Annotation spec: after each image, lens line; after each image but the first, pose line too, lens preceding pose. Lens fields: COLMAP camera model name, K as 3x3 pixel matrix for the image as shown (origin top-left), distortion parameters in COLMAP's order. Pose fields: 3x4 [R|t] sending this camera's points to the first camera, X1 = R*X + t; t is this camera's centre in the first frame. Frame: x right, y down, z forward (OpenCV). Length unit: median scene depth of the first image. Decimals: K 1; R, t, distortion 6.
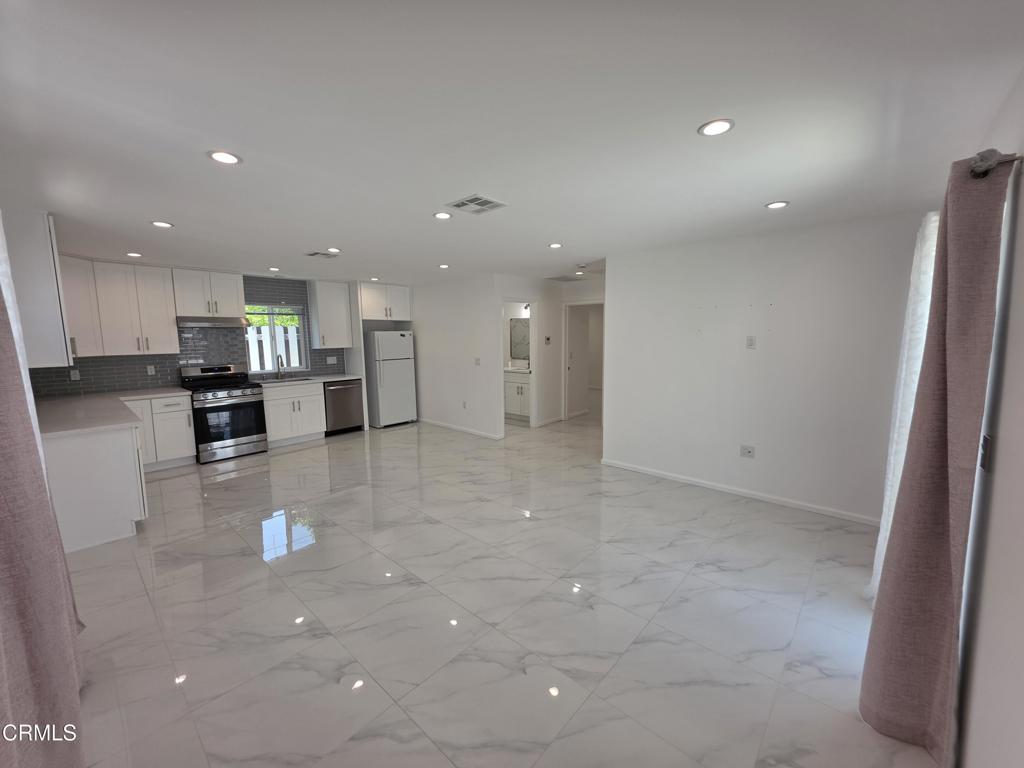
lens RADIAL K [[412.4, 0, 512.5], [0, 412.4, 373.3], [0, 0, 1]] dist [-0.003799, 0.001423]
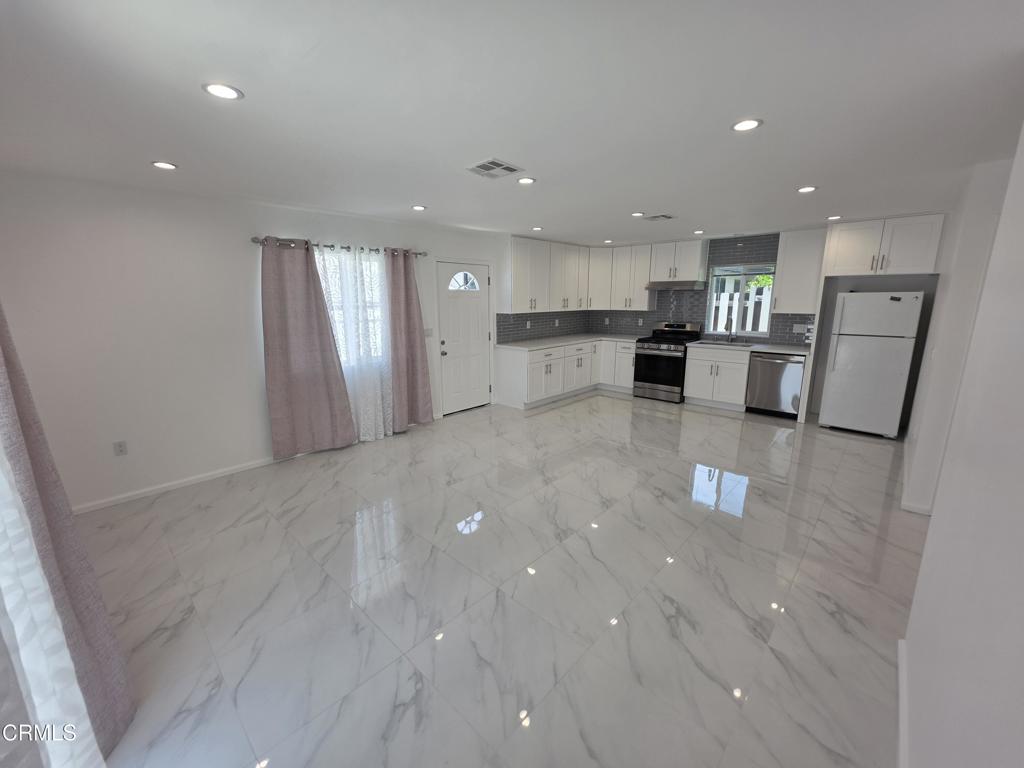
lens RADIAL K [[412.4, 0, 510.3], [0, 412.4, 381.4], [0, 0, 1]] dist [-0.003799, 0.001423]
pose [[-0.029193, 0.212980, -0.976620, 0.679519], [-0.089521, 0.972553, 0.214769, -0.092405], [0.995557, 0.093698, -0.009326, 0.769397]]
